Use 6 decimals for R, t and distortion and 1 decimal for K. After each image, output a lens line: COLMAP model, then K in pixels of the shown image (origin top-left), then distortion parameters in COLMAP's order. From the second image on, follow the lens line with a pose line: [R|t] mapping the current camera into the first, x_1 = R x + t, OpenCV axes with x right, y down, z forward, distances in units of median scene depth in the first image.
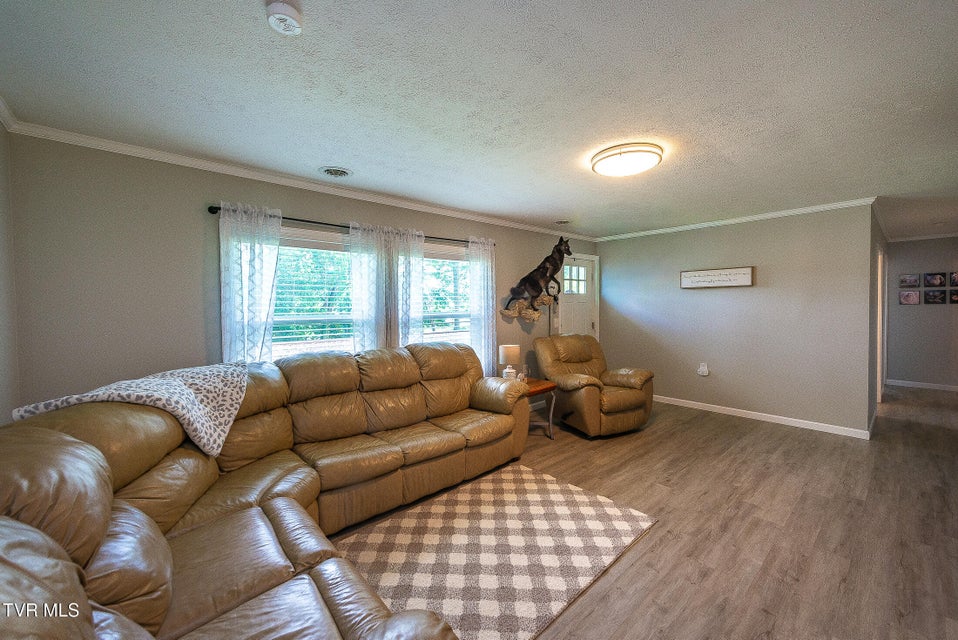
lens RADIAL K [[383.7, 0, 480.1], [0, 383.7, 316.3], [0, 0, 1]] dist [0.012143, -0.002656]
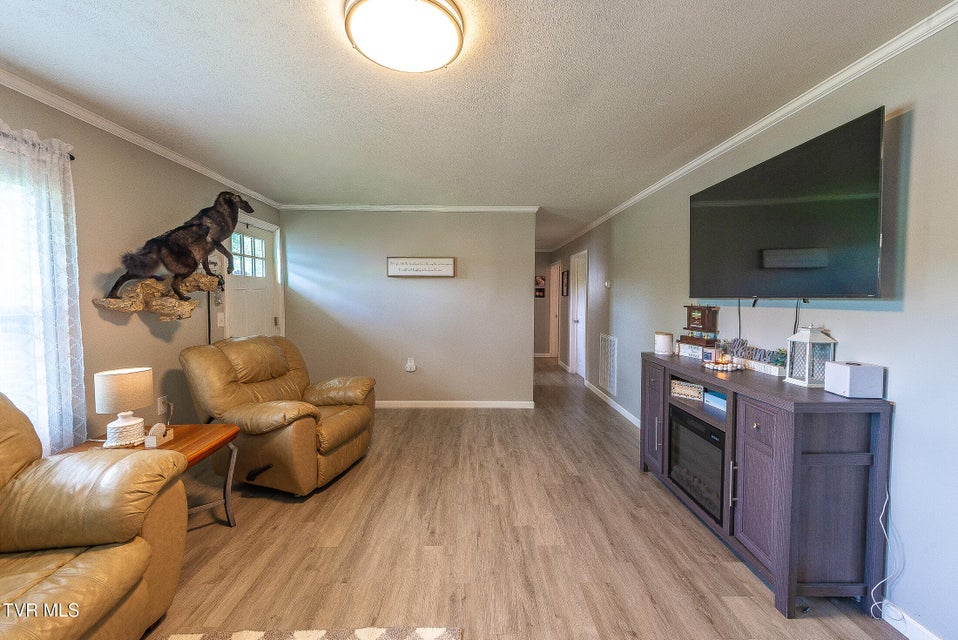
lens RADIAL K [[383.7, 0, 487.1], [0, 383.7, 315.4], [0, 0, 1]] dist [0.012143, -0.002656]
pose [[0.662540, -0.023943, 0.748644, 0.014701], [0.010947, 0.999692, 0.022284, 0.000040], [-0.748947, -0.006569, 0.662598, 0.312129]]
